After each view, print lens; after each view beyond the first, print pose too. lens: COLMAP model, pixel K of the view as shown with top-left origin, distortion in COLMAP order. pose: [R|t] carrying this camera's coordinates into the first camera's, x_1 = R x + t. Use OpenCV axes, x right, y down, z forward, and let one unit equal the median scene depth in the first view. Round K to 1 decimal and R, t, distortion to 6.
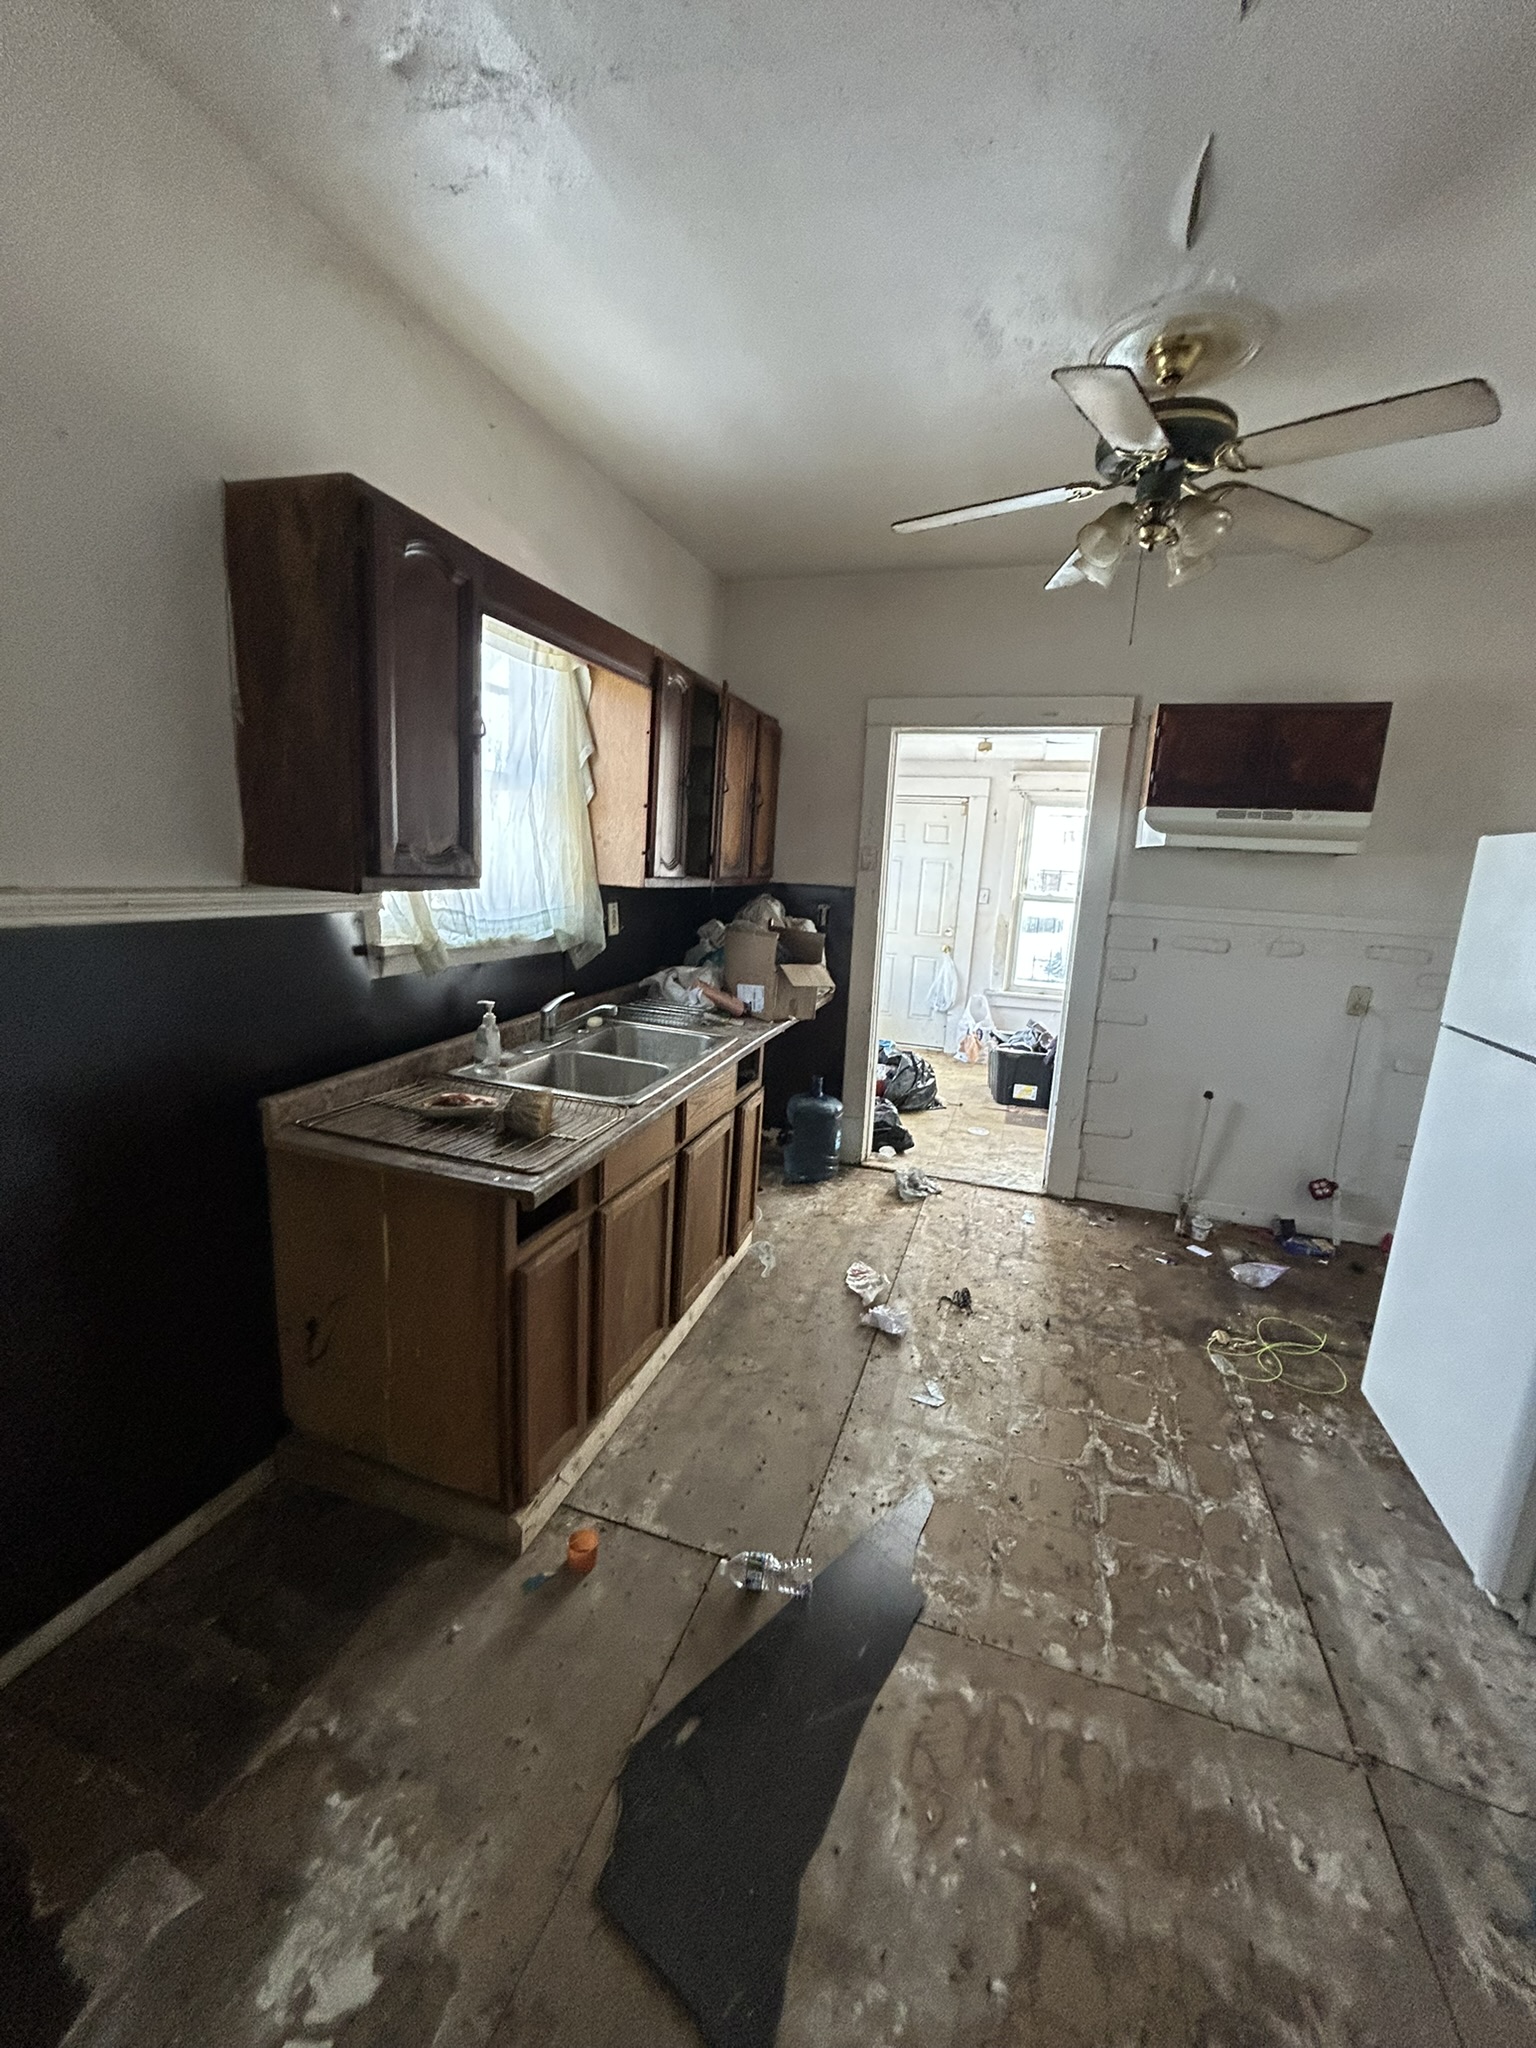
lens RADIAL K [[810.8, 0, 768.0], [0, 810.8, 1024.0], [0, 0, 1]] dist [-0.003702, -0.000181]
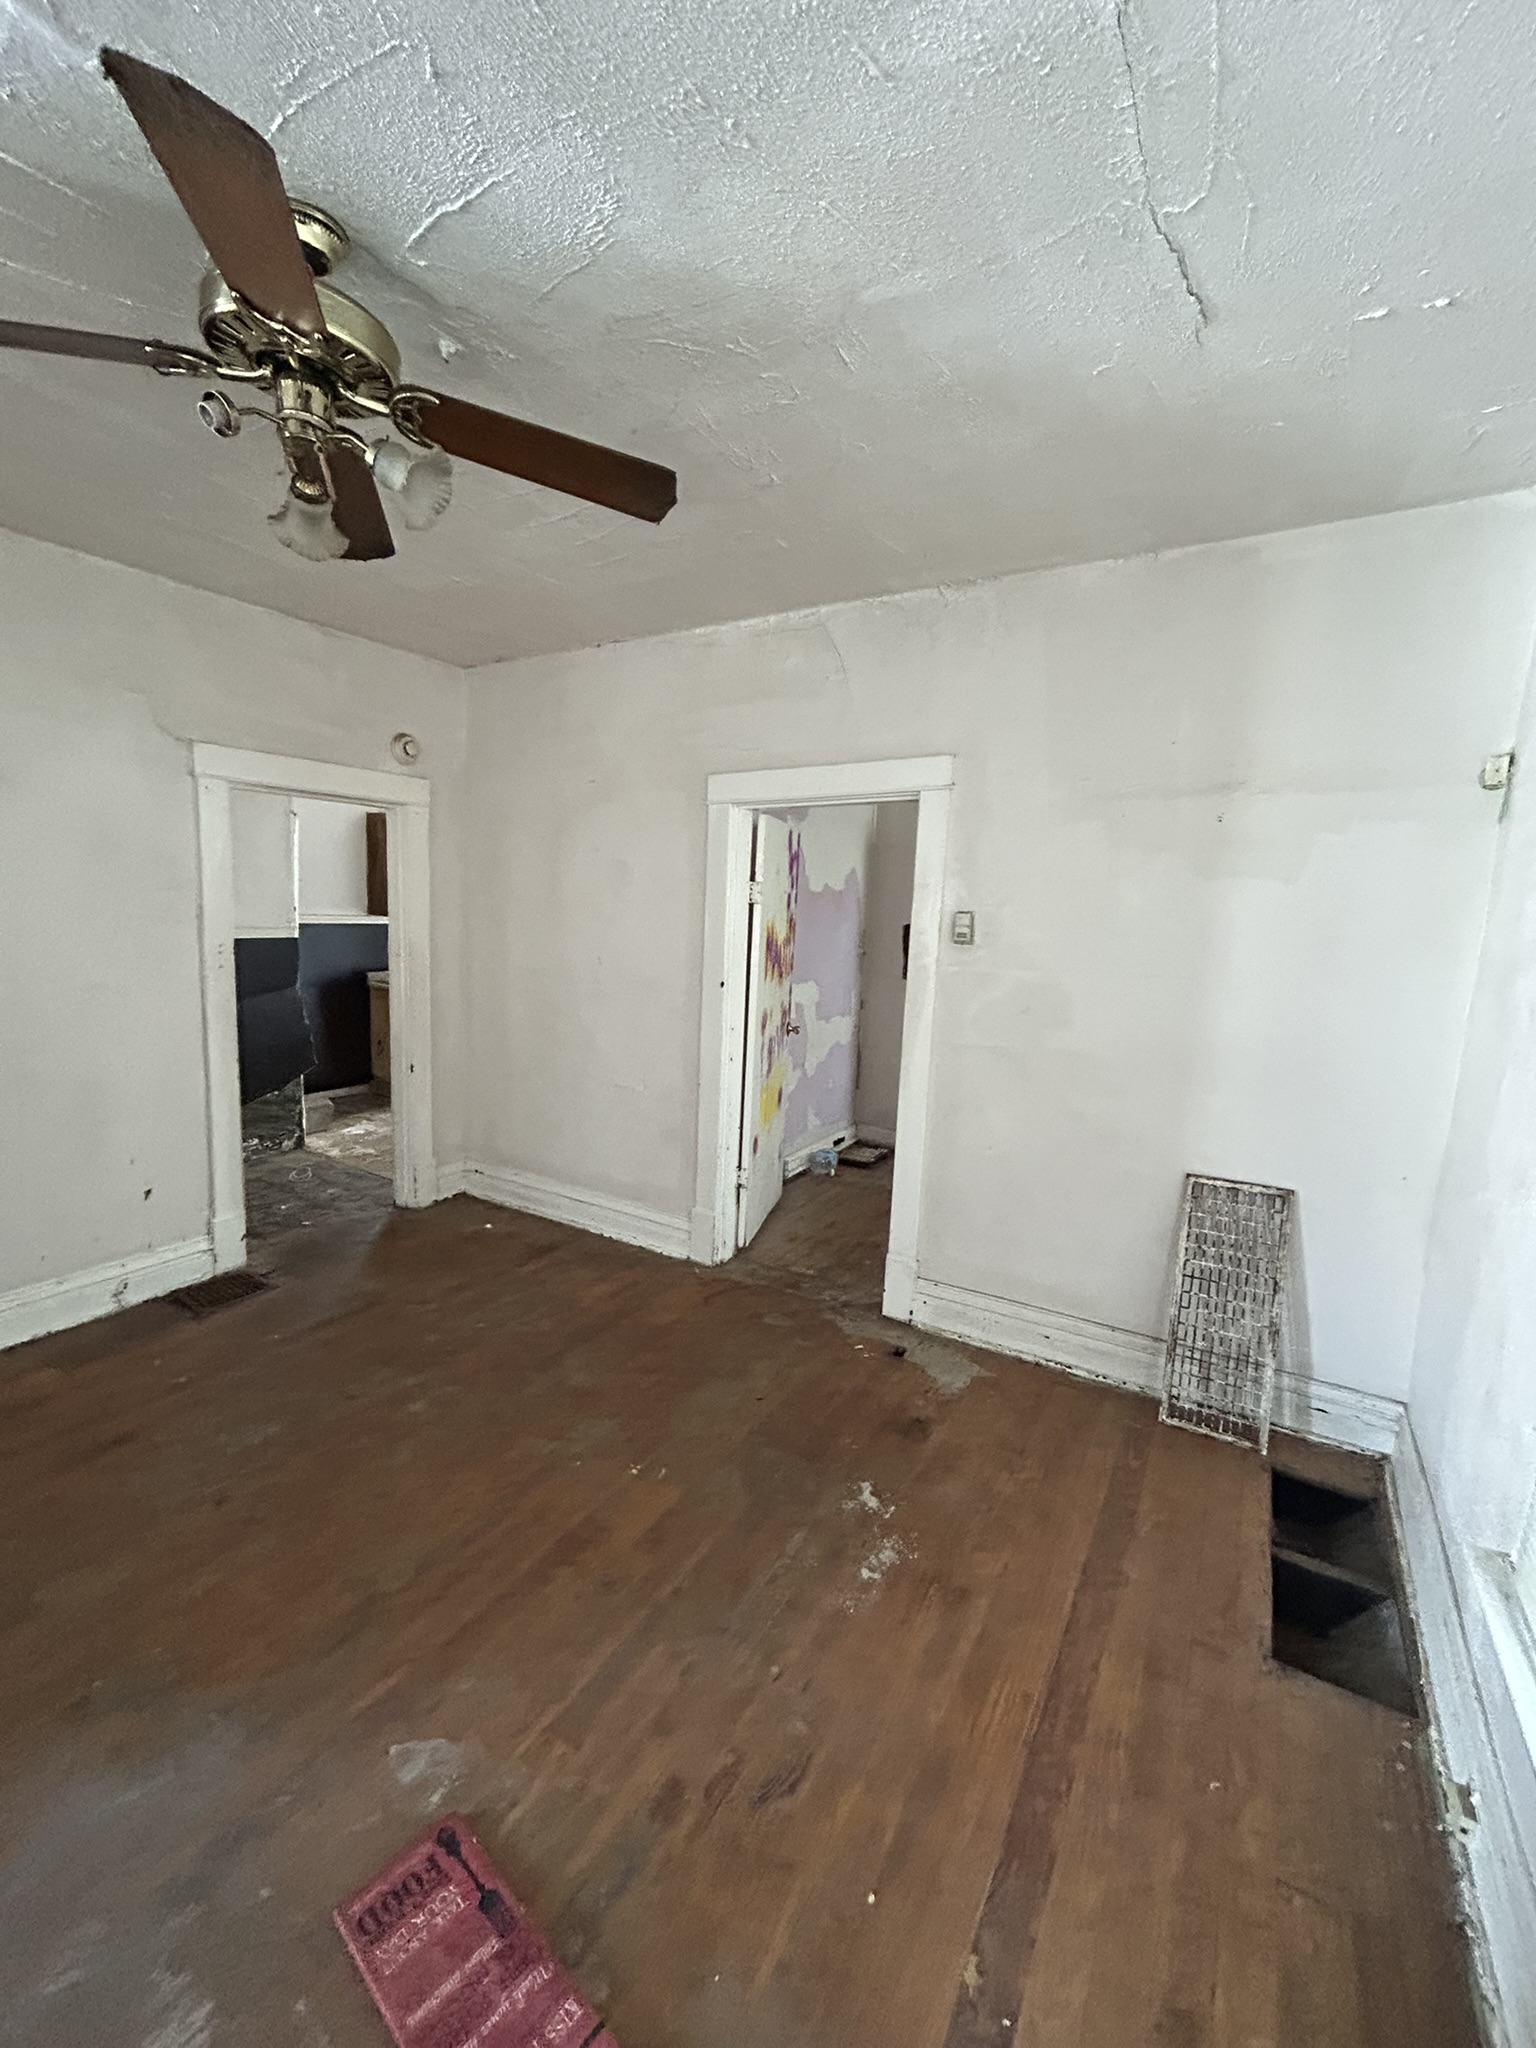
lens RADIAL K [[834.4, 0, 771.2], [0, 834.4, 1017.2], [0, 0, 1]] dist [-0.000822, -0.000026]
pose [[0.975031, 0.019759, -0.221190, 1.824264], [-0.033596, 0.997694, -0.058973, 0.418960], [0.219515, 0.064932, 0.973446, -2.073352]]
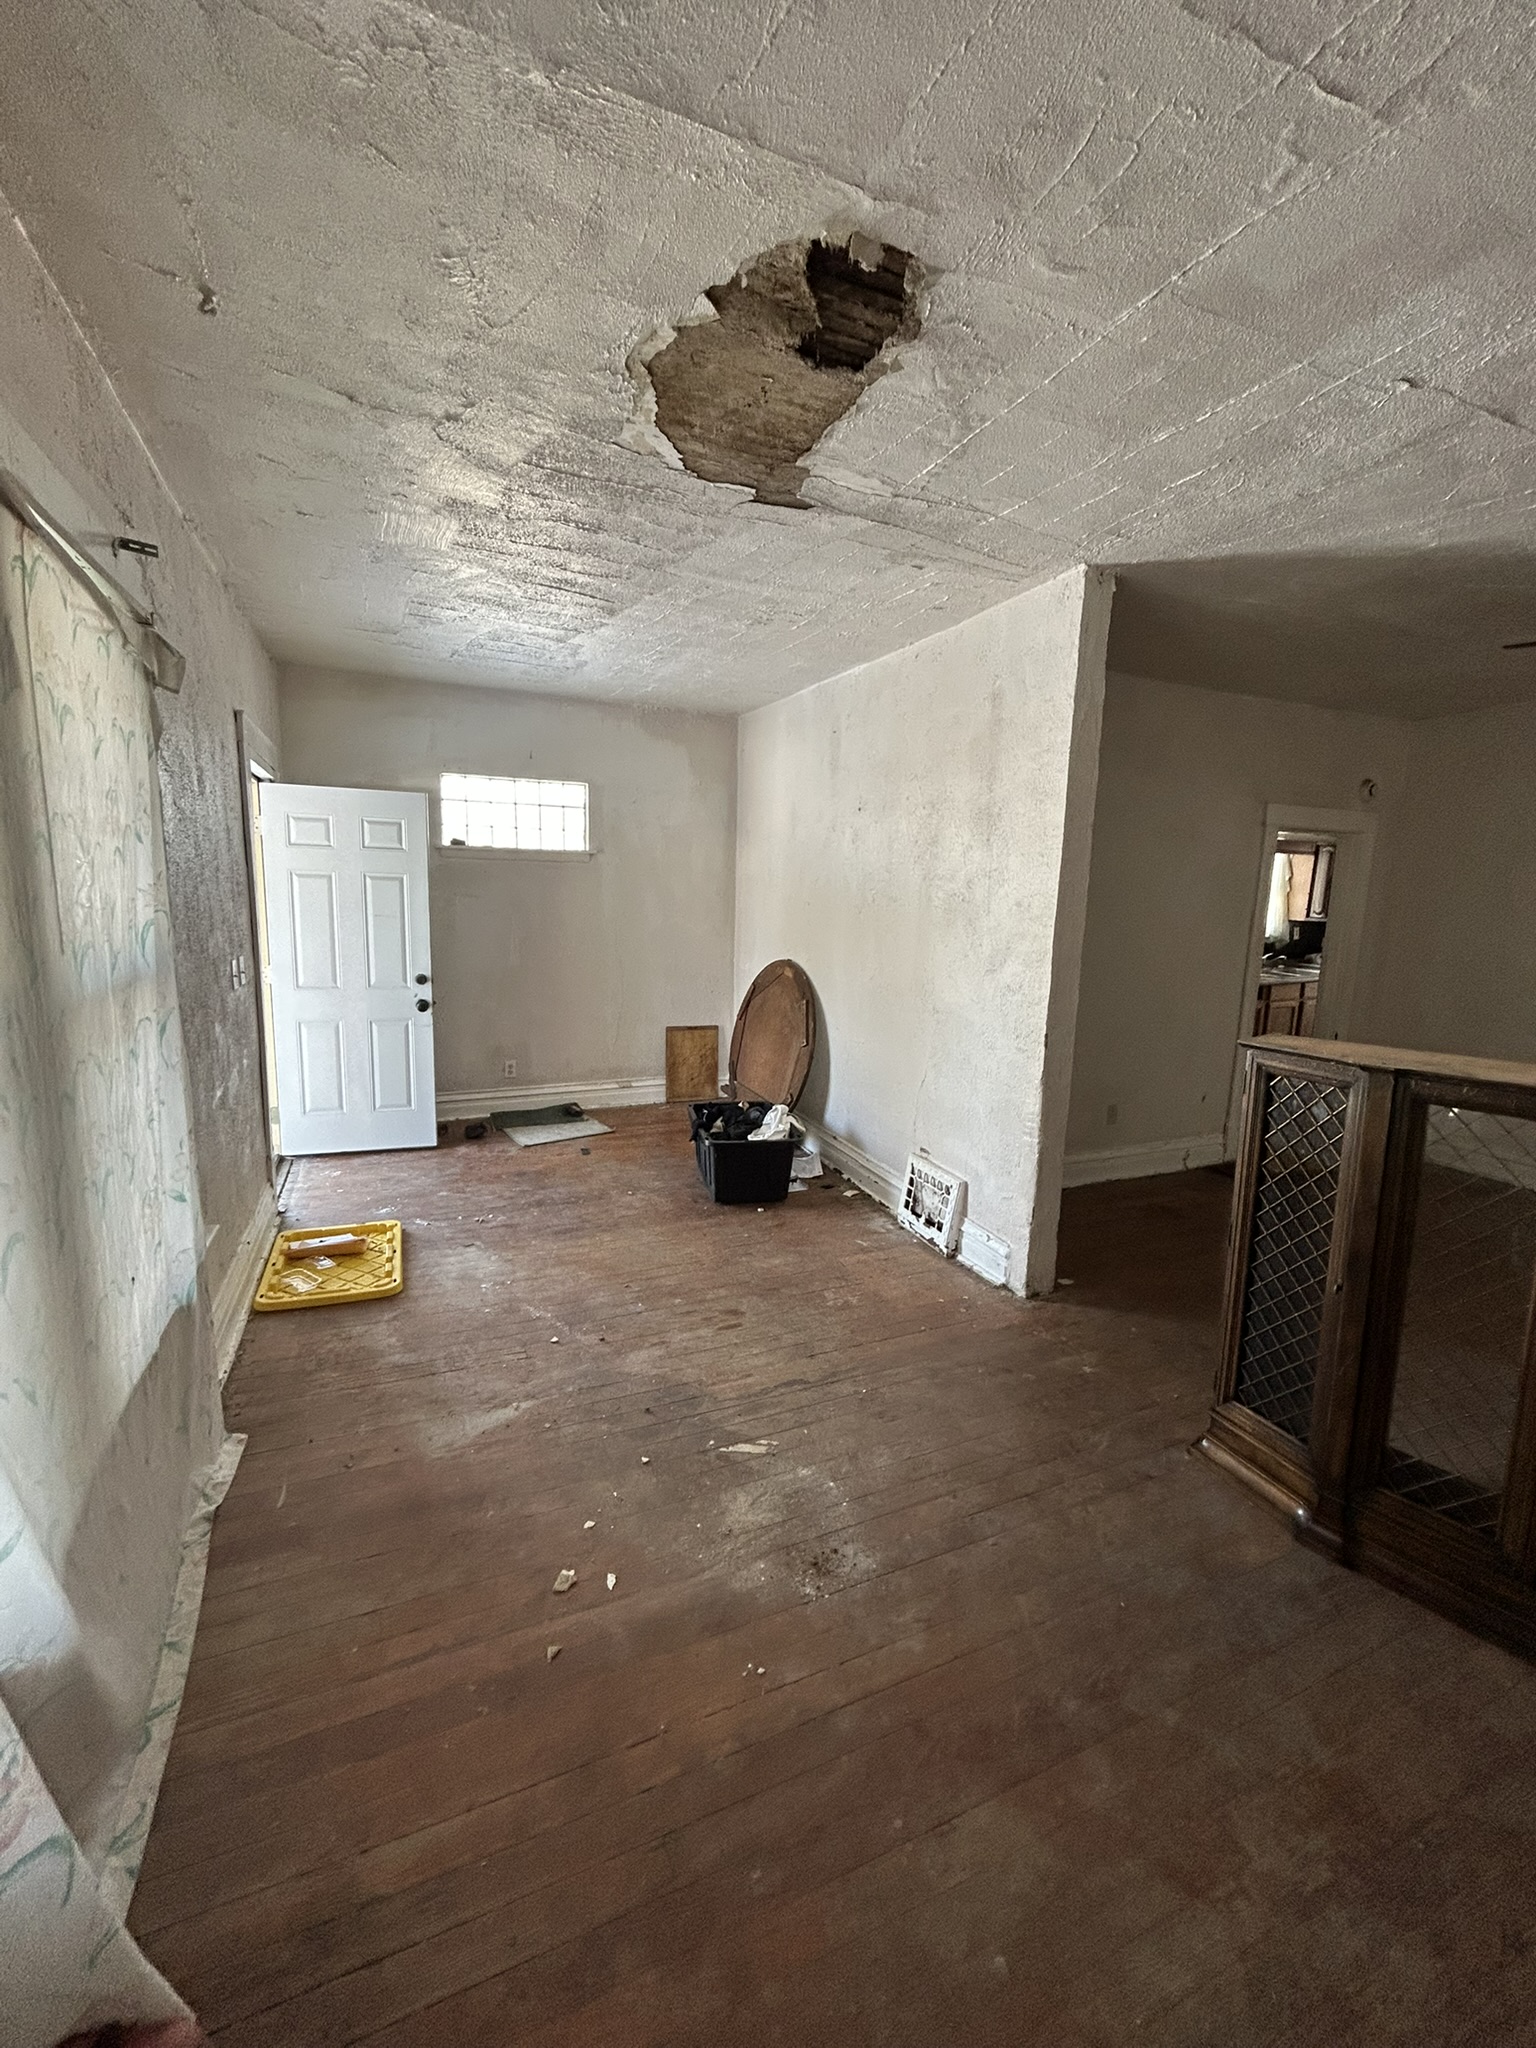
lens RADIAL K [[834.4, 0, 771.2], [0, 834.4, 1017.2], [0, 0, 1]] dist [-0.000822, -0.000026]
pose [[0.675376, 0.078158, -0.733320, 1.155932], [-0.131320, 0.991222, -0.015299, 0.703880], [0.725687, 0.106633, 0.679711, -3.560687]]
